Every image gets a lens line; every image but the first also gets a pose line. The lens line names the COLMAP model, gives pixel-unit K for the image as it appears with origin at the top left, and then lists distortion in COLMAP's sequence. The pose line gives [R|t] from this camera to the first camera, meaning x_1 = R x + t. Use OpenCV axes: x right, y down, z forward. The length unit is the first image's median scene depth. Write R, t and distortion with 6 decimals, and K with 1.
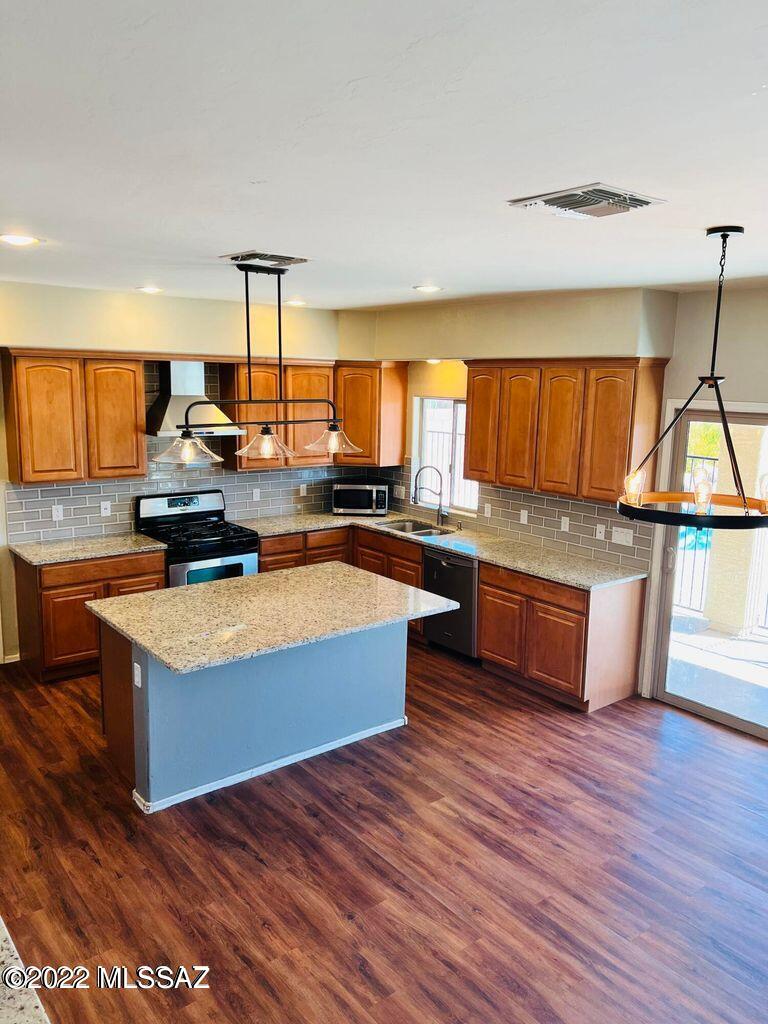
lens RADIAL K [[767.6, 0, 388.1], [0, 767.6, 512.0], [0, 0, 1]] dist [0.047742, -0.052053]
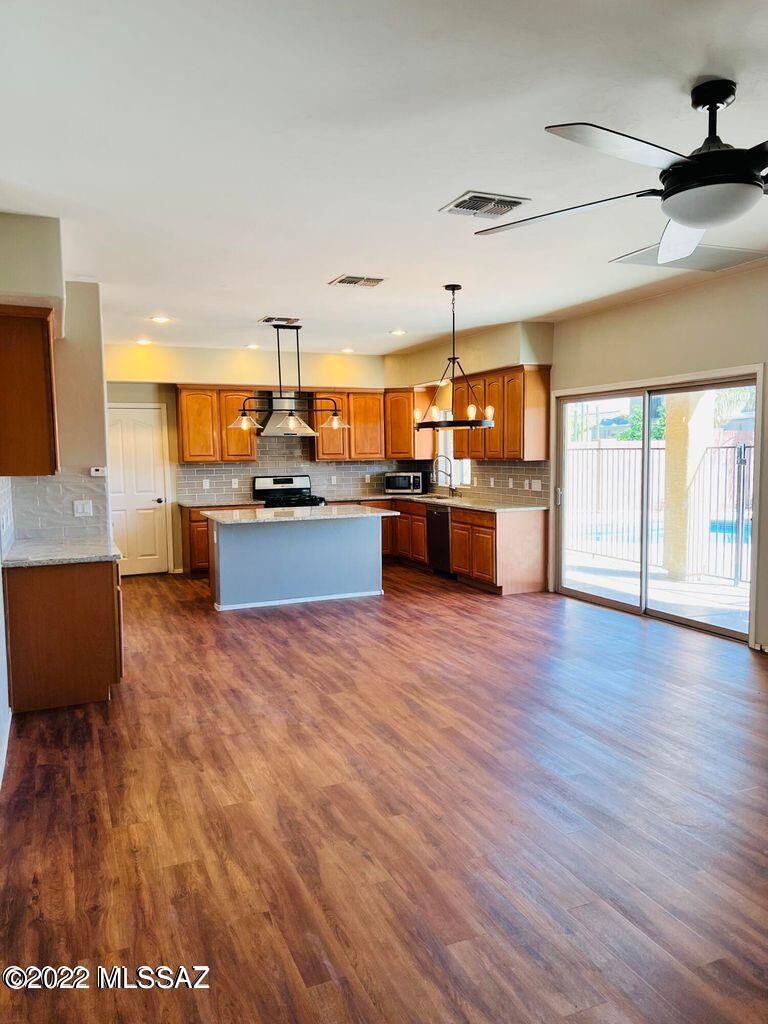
lens RADIAL K [[763.9, 0, 391.0], [0, 763.9, 523.2], [0, 0, 1]] dist [0.098314, -0.143793]
pose [[0.962361, -0.009433, -0.271609, 0.486311], [-0.012188, 0.996894, -0.077809, 0.251336], [0.271499, 0.078191, 0.959257, -0.567589]]
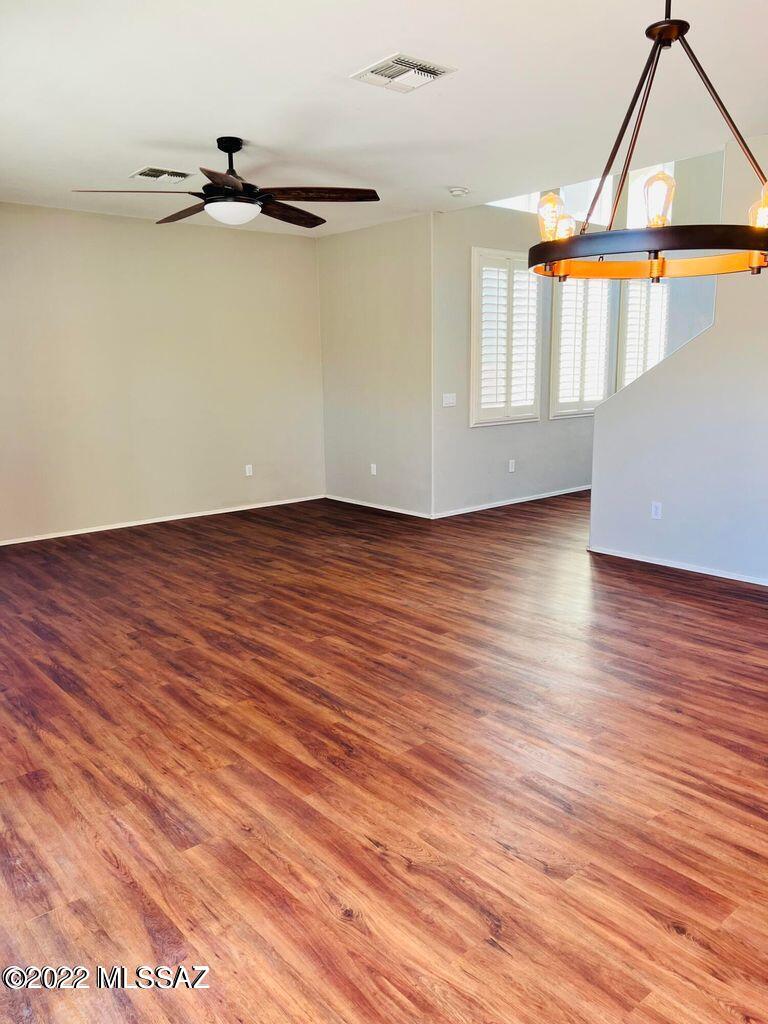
lens RADIAL K [[767.6, 0, 388.1], [0, 767.6, 512.0], [0, 0, 1]] dist [0.047742, -0.052053]
pose [[-0.999435, -0.001937, -0.033542, 0.402444], [-0.013775, 0.934184, 0.356526, -0.020211], [0.030644, 0.356787, -0.933683, 1.036446]]
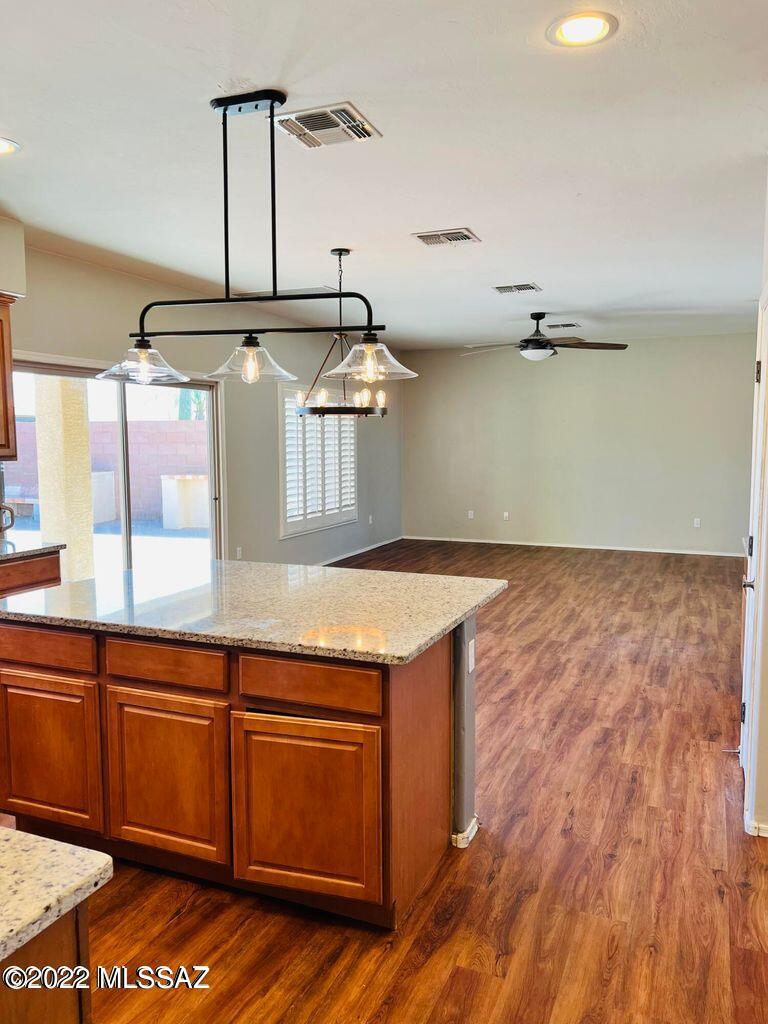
lens RADIAL K [[767.6, 0, 388.1], [0, 767.6, 512.0], [0, 0, 1]] dist [0.047742, -0.052053]
pose [[-0.478752, -0.108792, 0.871184, -0.725997], [0.144086, 0.969102, 0.200201, -0.069308], [-0.866046, 0.221372, -0.448284, 1.078271]]
